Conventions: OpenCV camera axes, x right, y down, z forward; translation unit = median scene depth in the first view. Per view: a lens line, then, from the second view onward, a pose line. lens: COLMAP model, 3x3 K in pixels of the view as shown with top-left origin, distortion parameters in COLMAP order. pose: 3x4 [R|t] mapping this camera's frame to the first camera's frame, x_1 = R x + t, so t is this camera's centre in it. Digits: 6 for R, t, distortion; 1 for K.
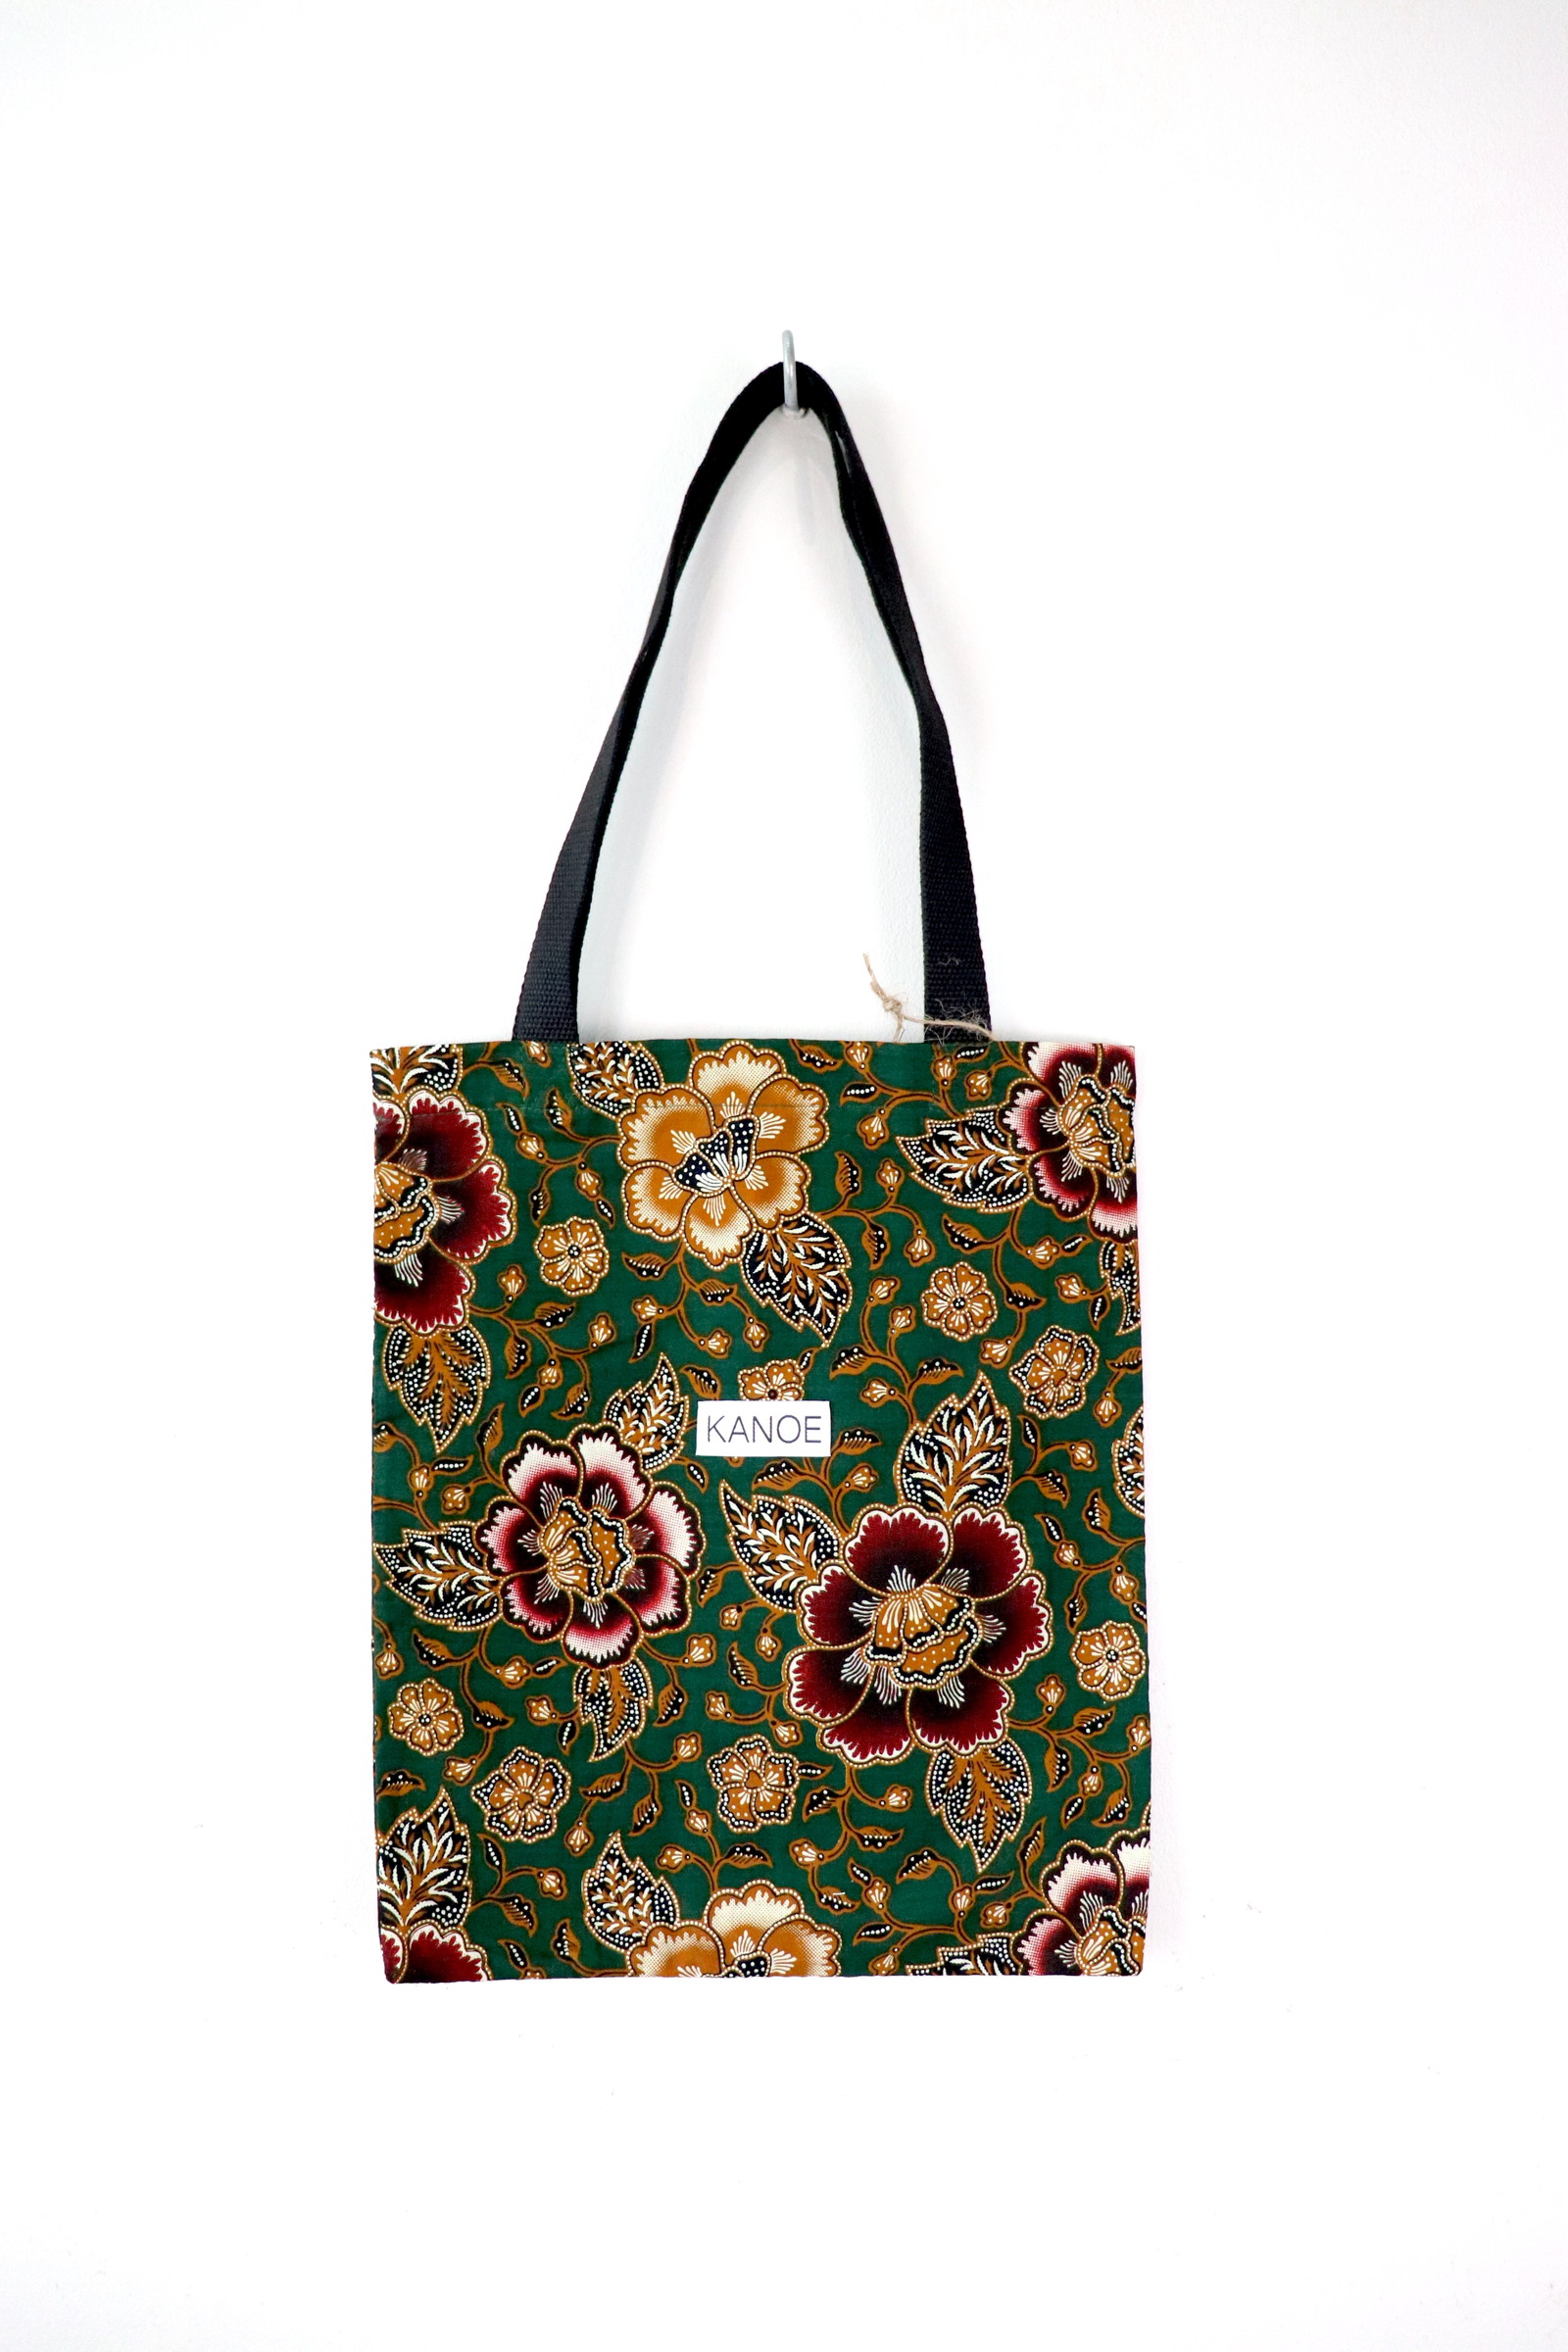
lens RADIAL K [[1914.3, 0, 797.4], [0, 1914.3, 1178.5], [0, 0, 1]] dist [-0.119838, 0.046807]
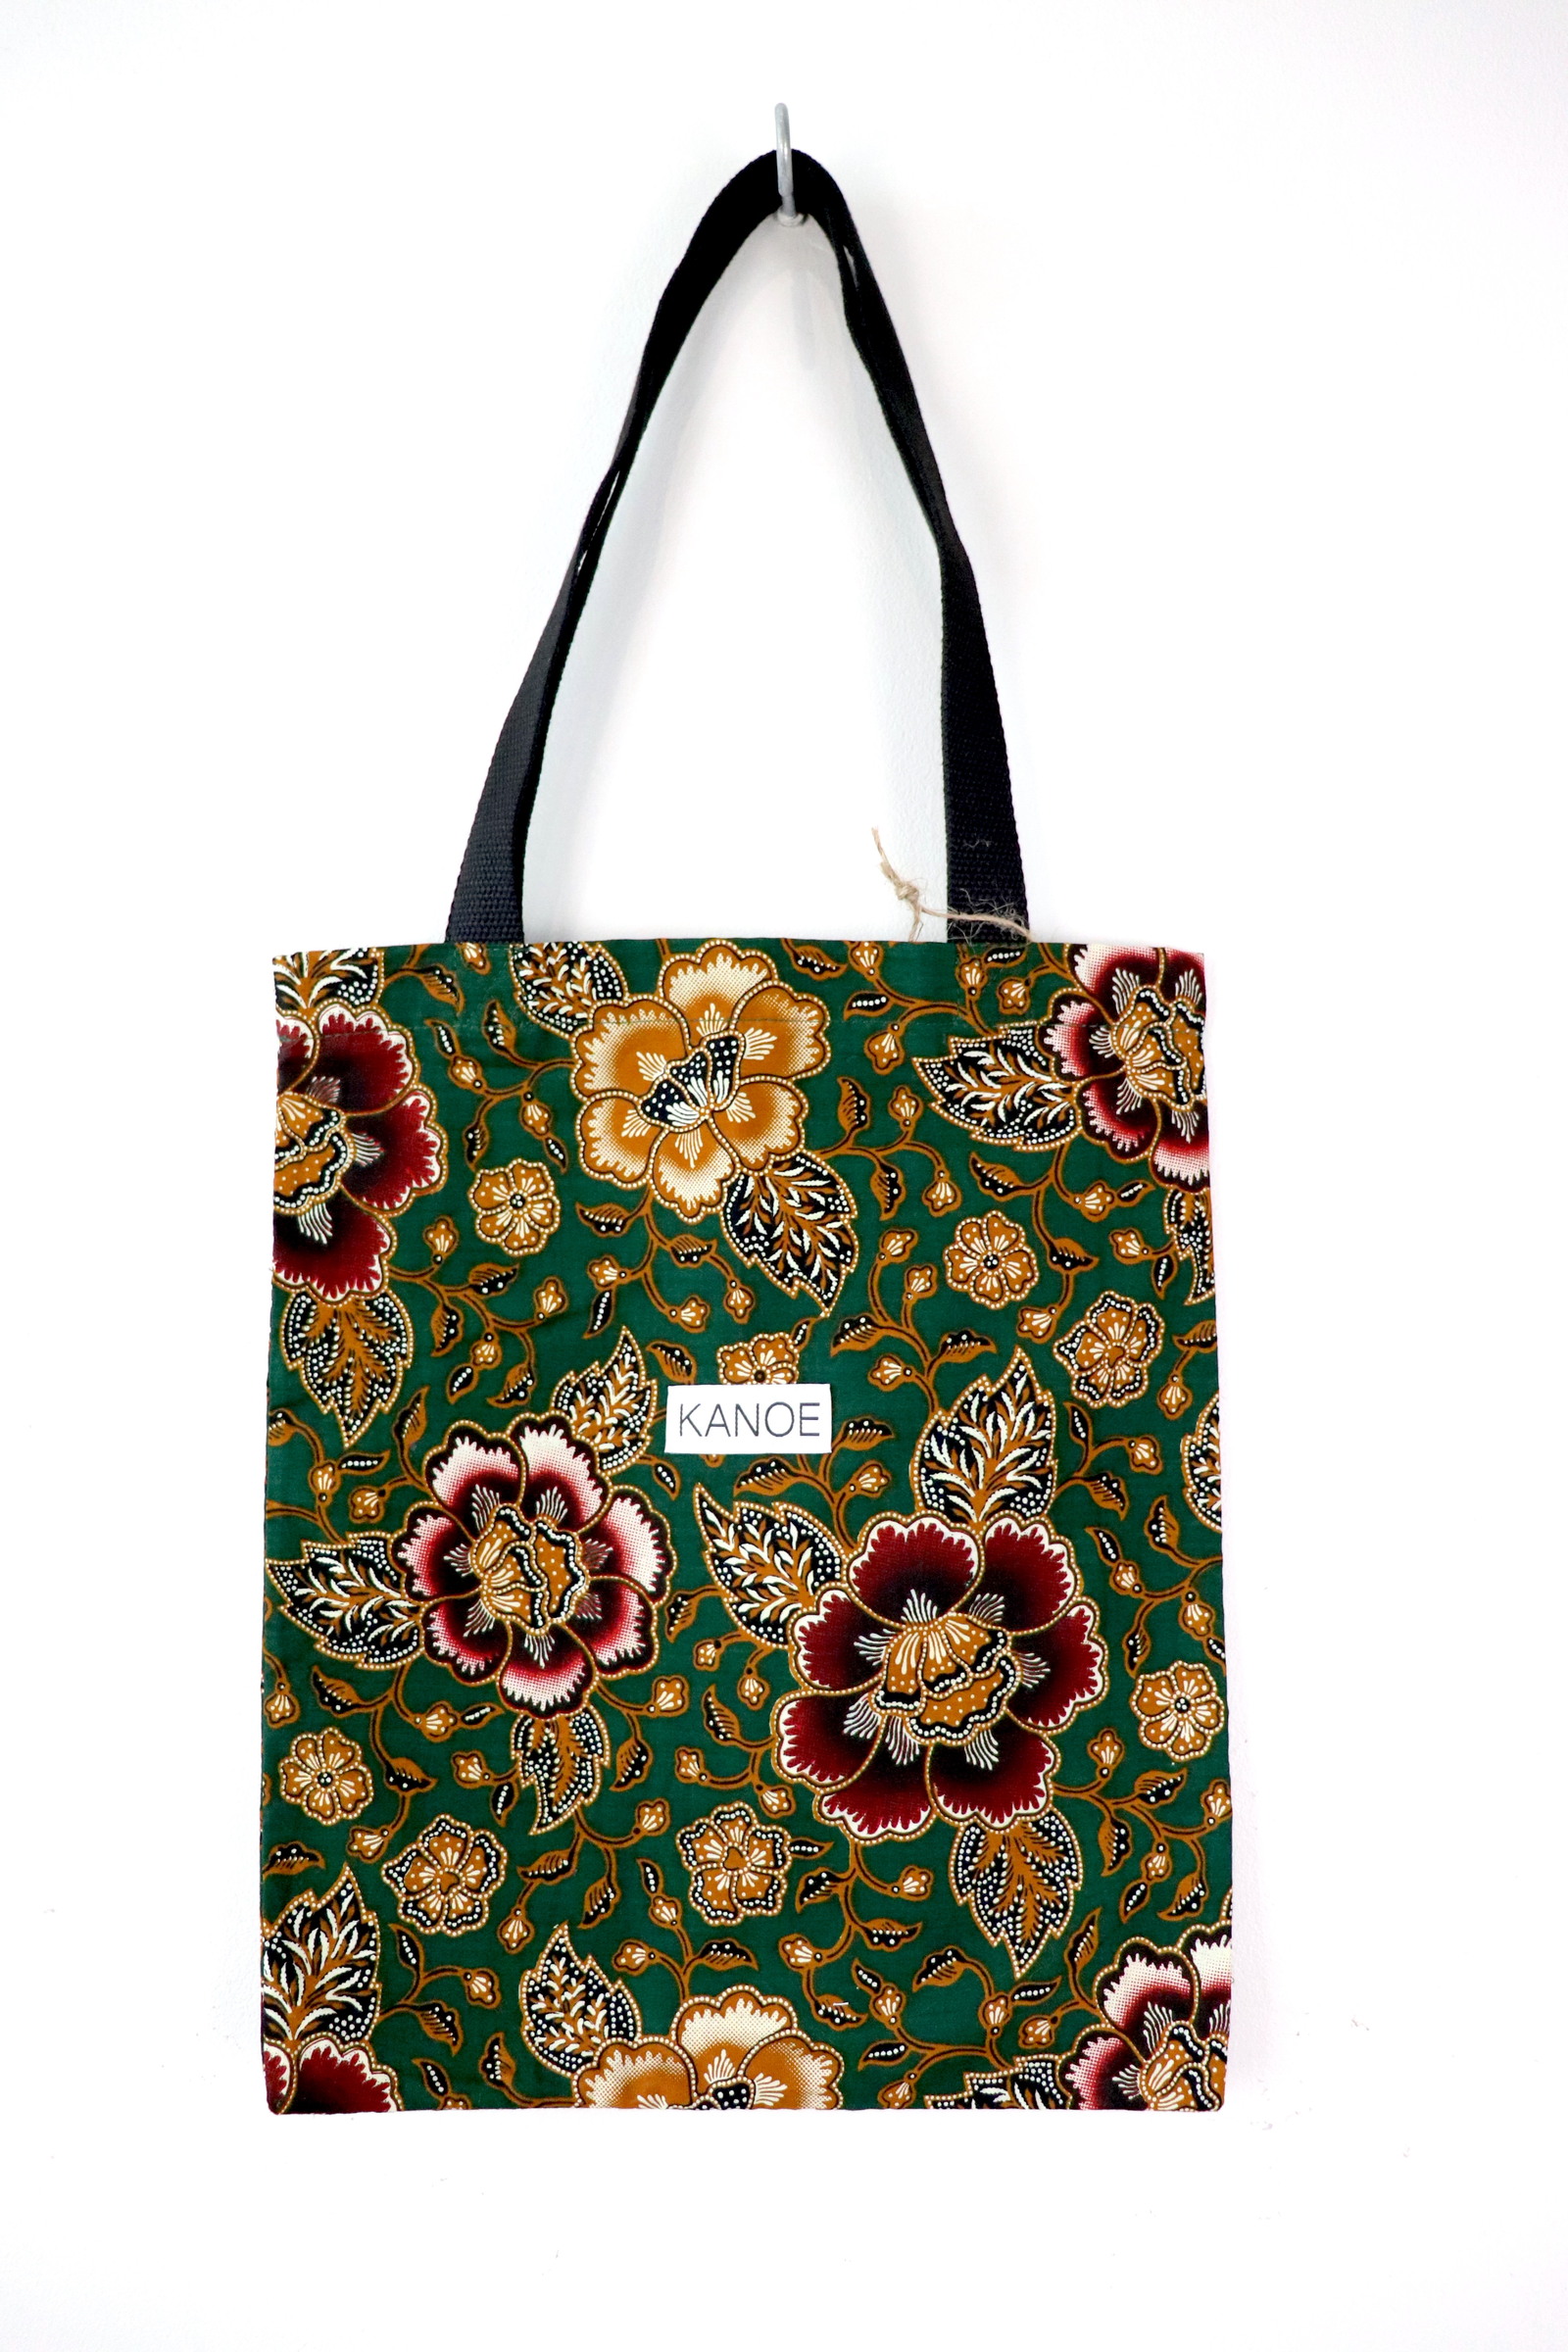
lens RADIAL K [[1914.3, 0, 784.4], [0, 1914.3, 1166.0], [0, 0, 1]] dist [-0.119838, 0.046807]
pose [[0.999922, 0.002298, -0.012301, 0.007133], [-0.002850, 0.998980, -0.045058, 0.060620], [0.012185, 0.045090, 0.998909, 0.190088]]
